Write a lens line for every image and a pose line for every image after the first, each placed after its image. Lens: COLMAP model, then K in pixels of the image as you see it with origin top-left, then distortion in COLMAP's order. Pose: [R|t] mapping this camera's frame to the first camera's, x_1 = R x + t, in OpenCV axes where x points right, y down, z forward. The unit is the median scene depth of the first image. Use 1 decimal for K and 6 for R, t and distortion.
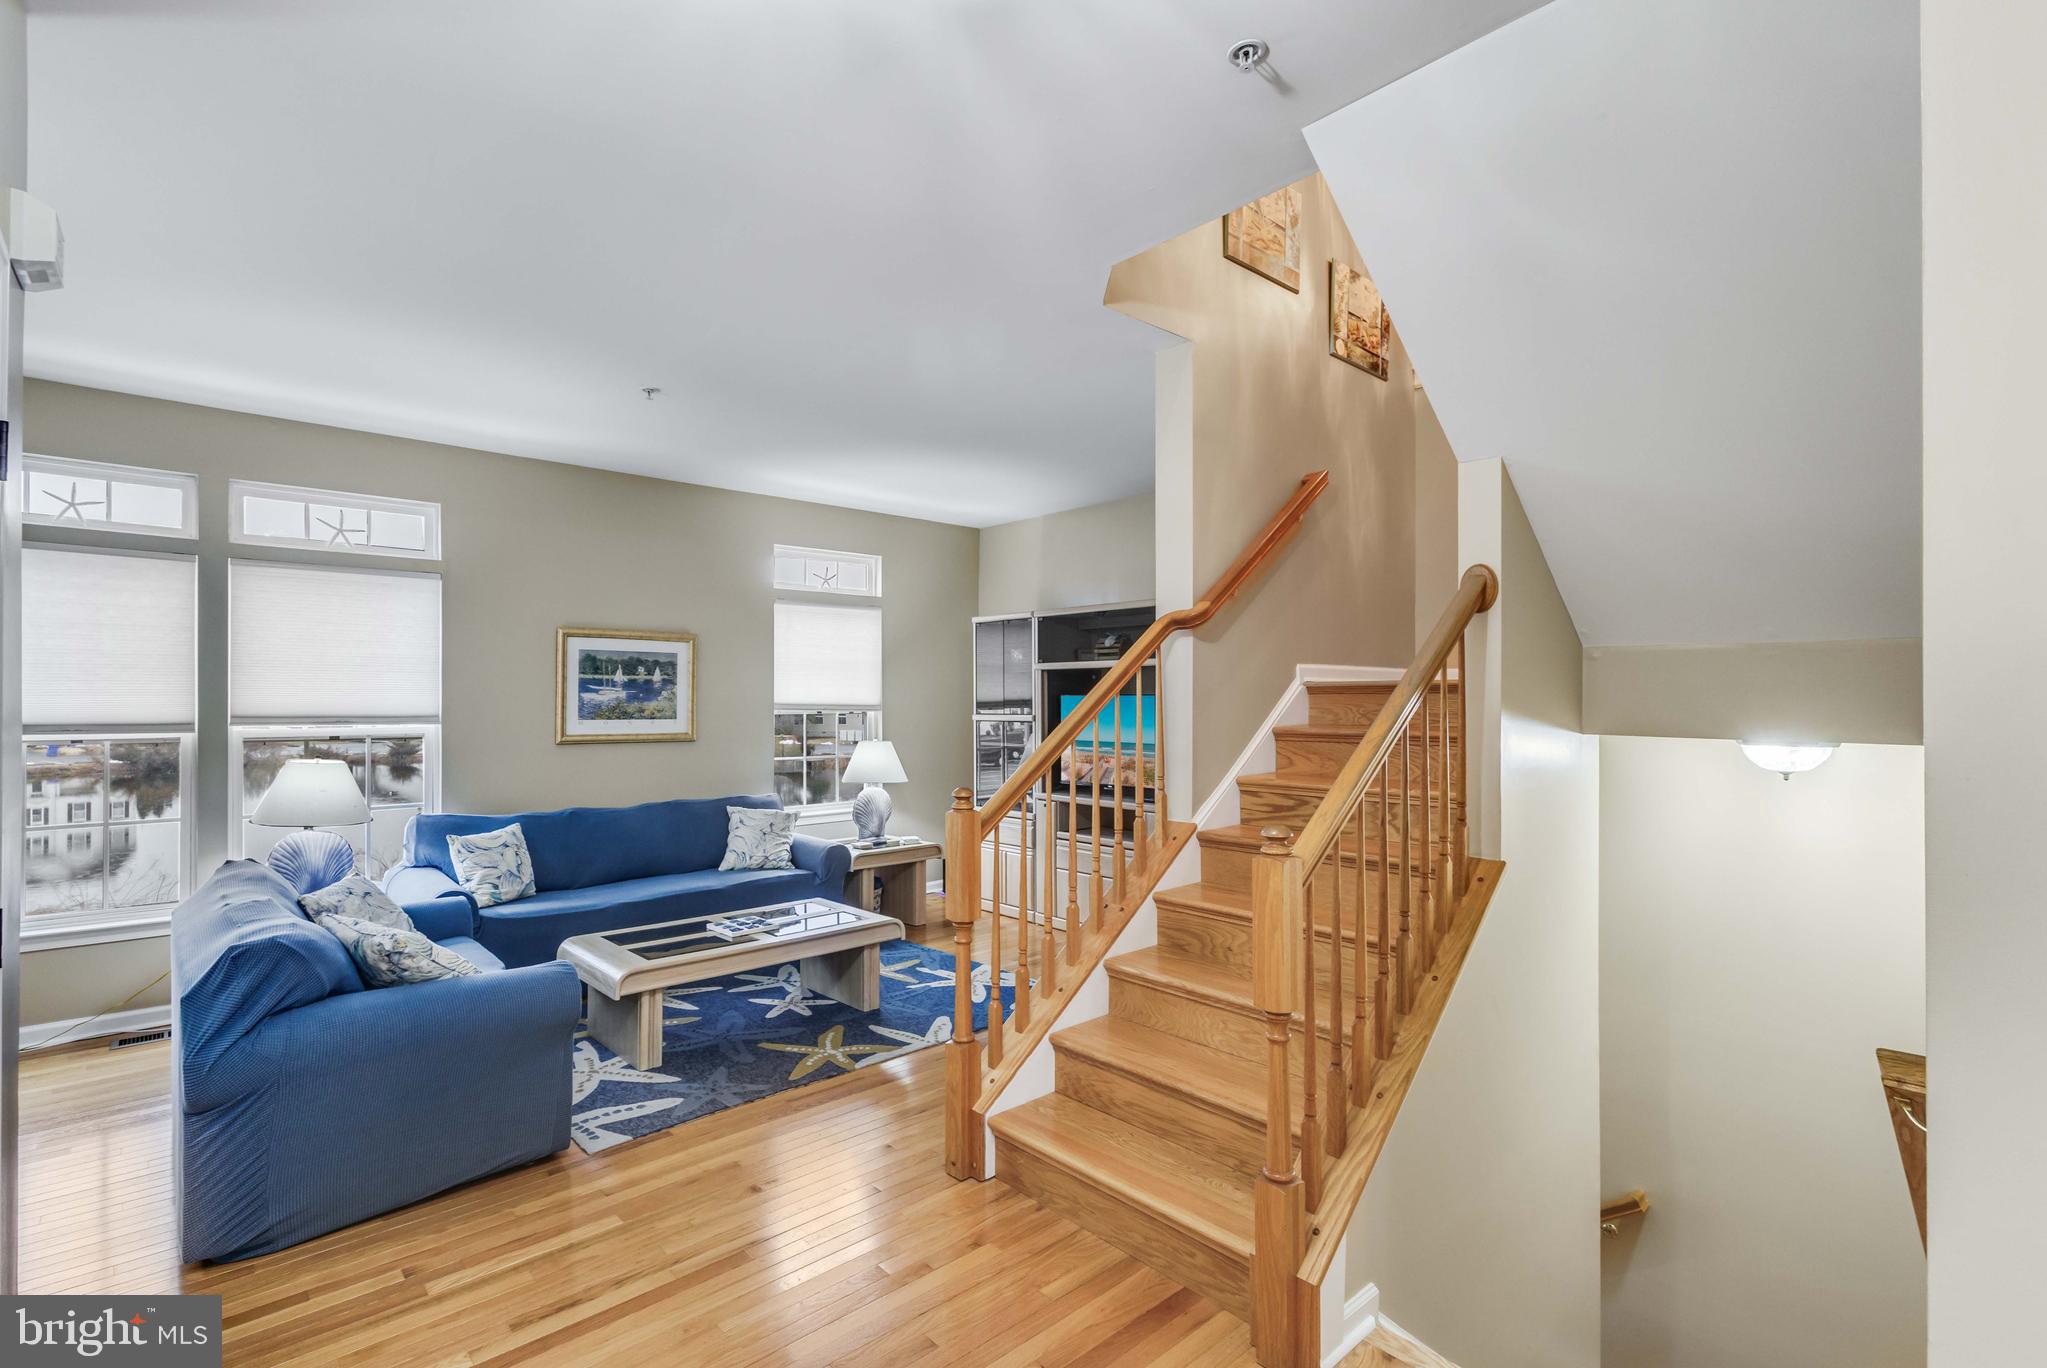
lens RADIAL K [[947.1, 0, 1023.5], [0, 947.1, 682.0], [0, 0, 1]] dist [-0.000817, 0.002434]
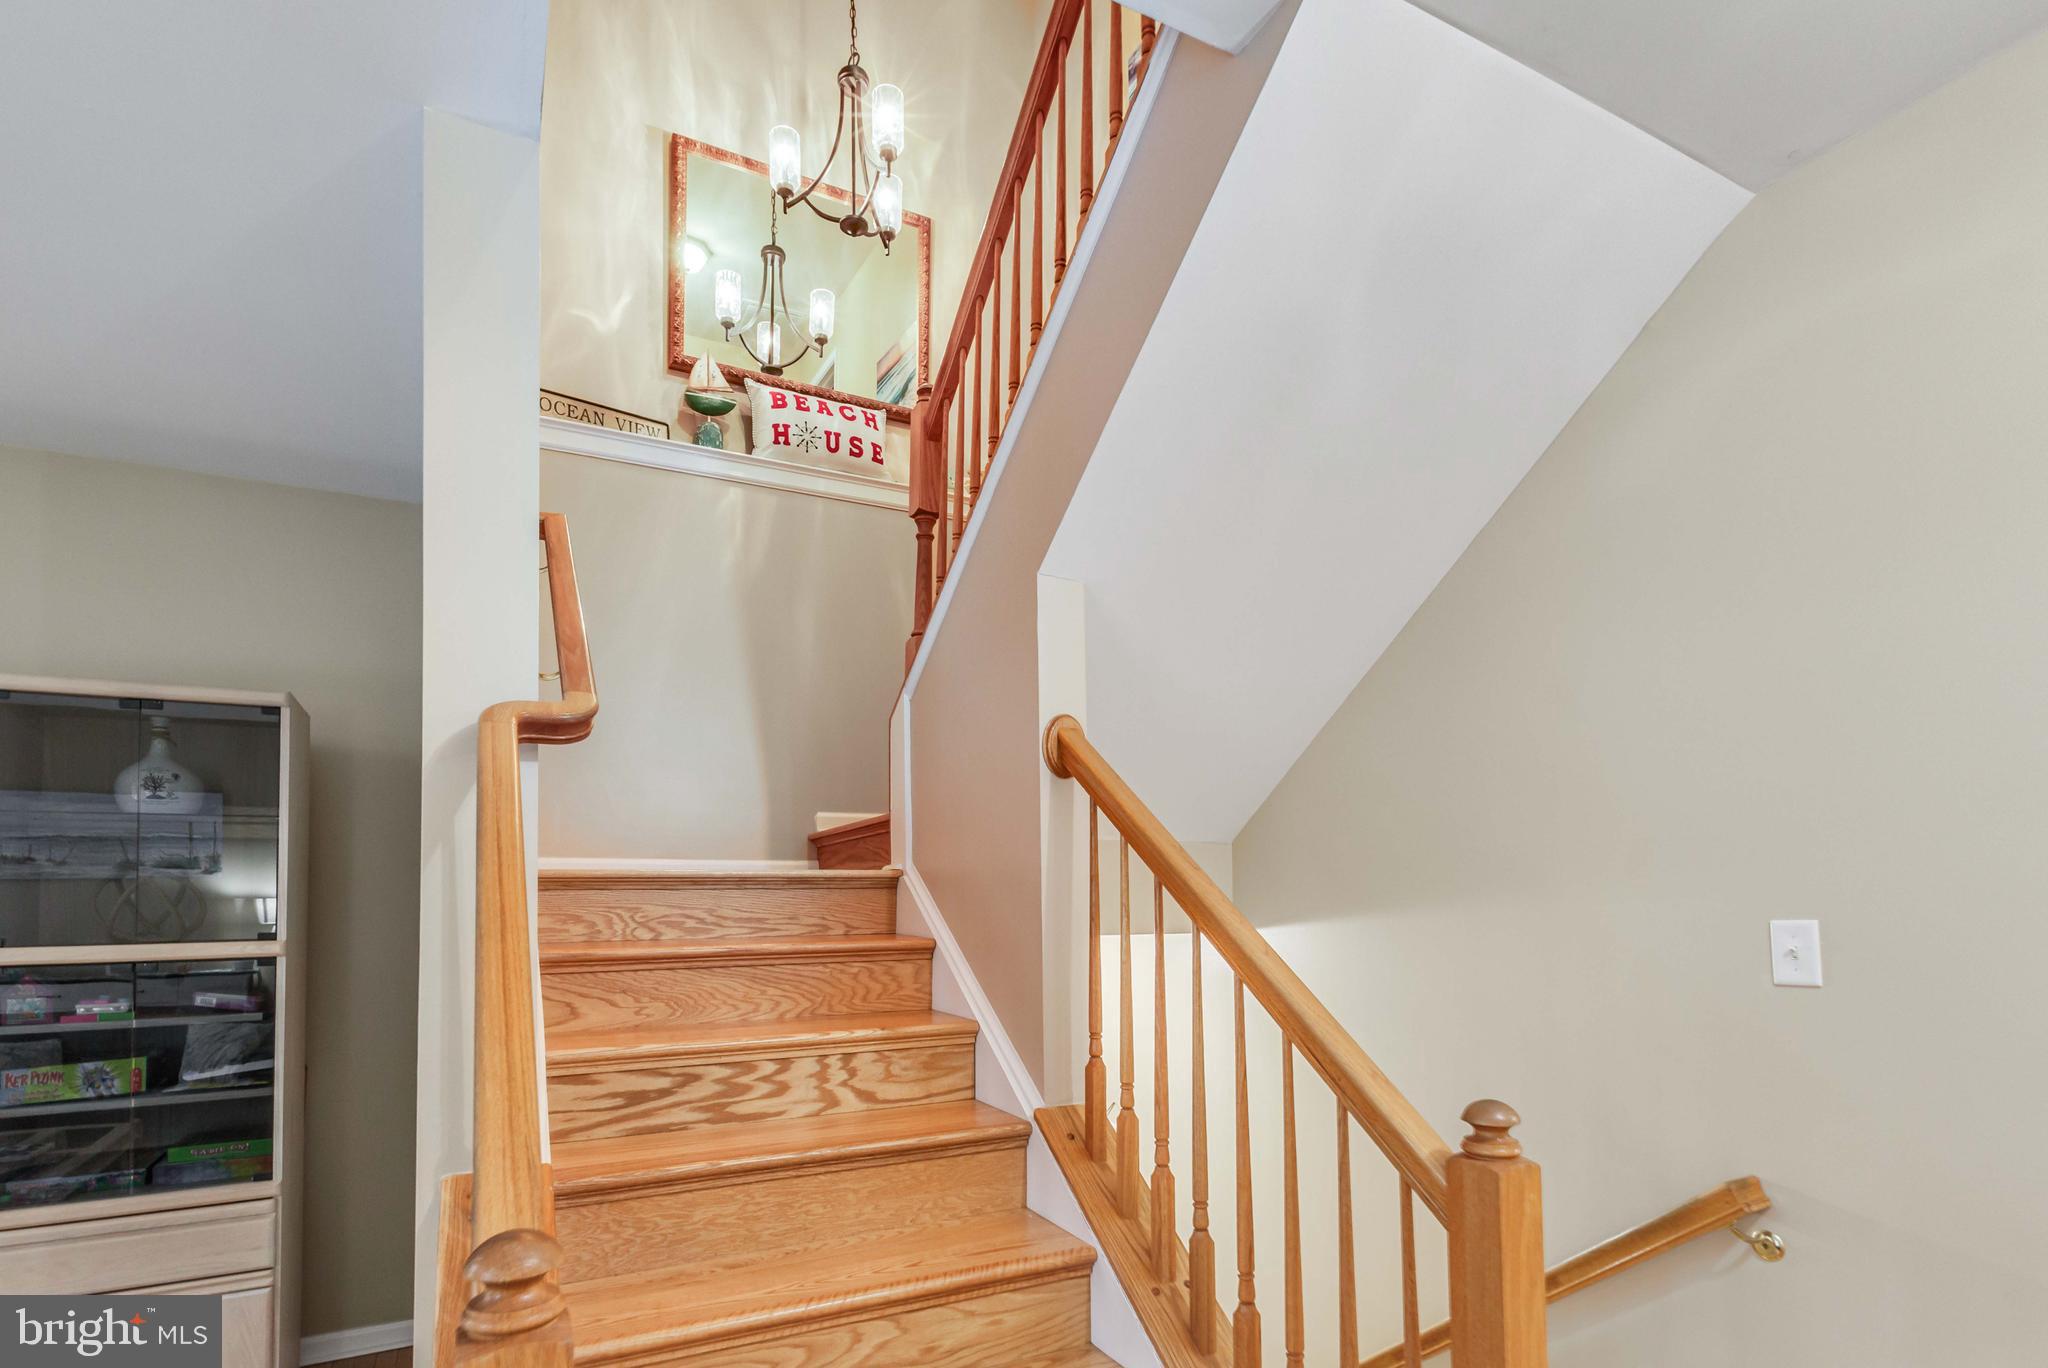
lens RADIAL K [[1009.4, 0, 985.5], [0, 1009.4, 865.6], [0, 0, 1]] dist [0.000391, 0.001738]
pose [[0.286639, 0.032681, 0.957481, -0.149157], [-0.005462, 0.999458, -0.032479, 0.011853], [-0.958023, 0.004080, 0.286662, 0.414967]]
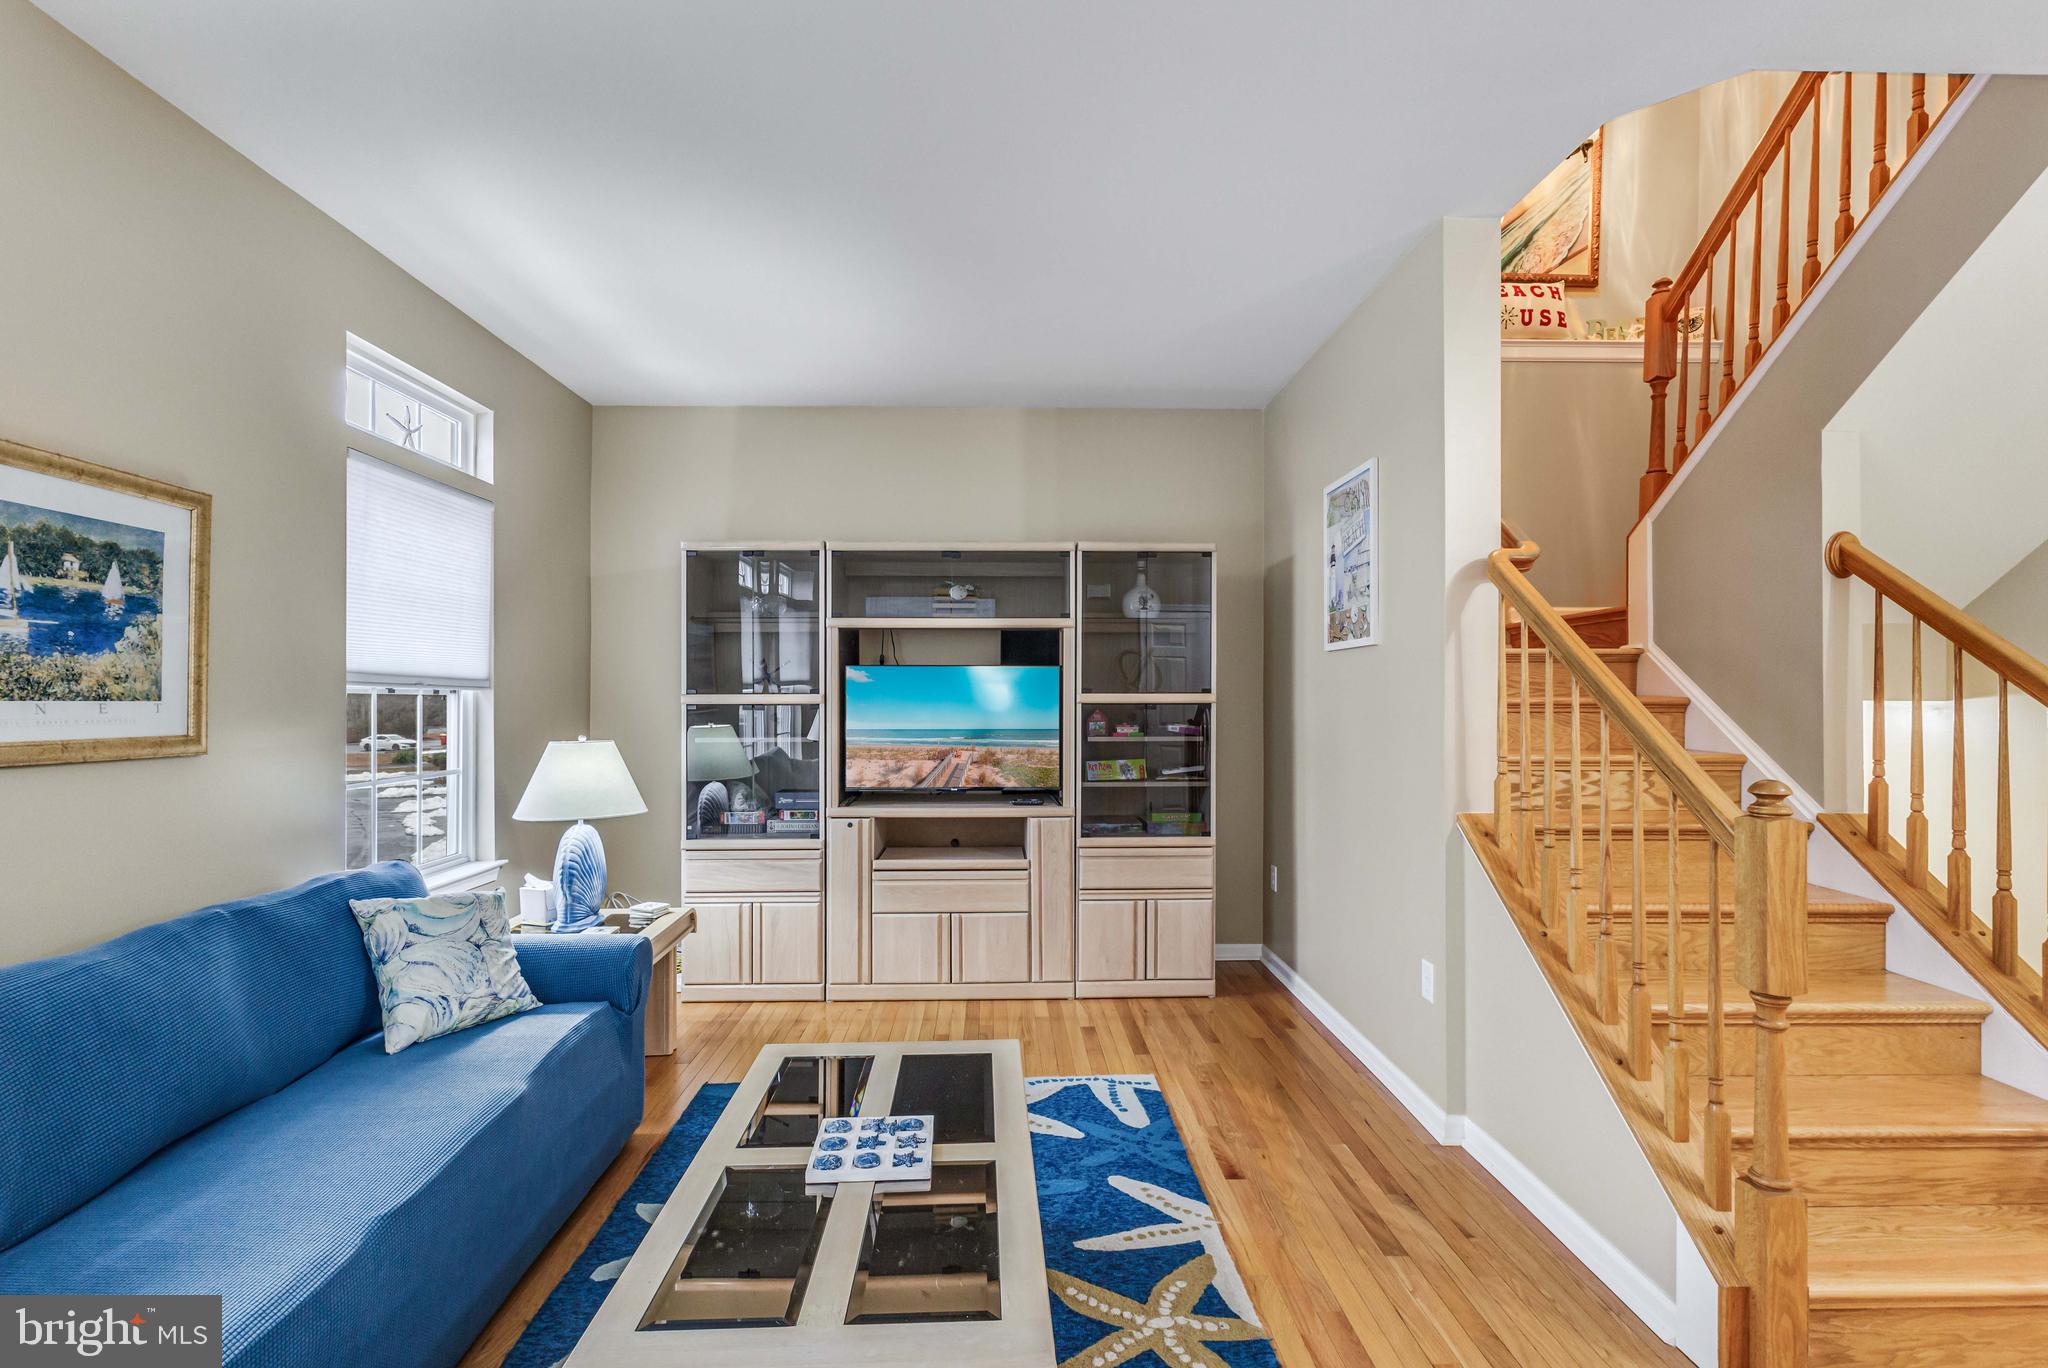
lens RADIAL K [[947.5, 0, 1026.8], [0, 947.5, 681.9], [0, 0, 1]] dist [-0.000817, 0.002434]
pose [[0.660118, 0.011109, 0.751080, -0.443625], [-0.014037, 0.999898, -0.002452, 0.028523], [-0.751031, -0.008924, 0.660207, 0.491814]]
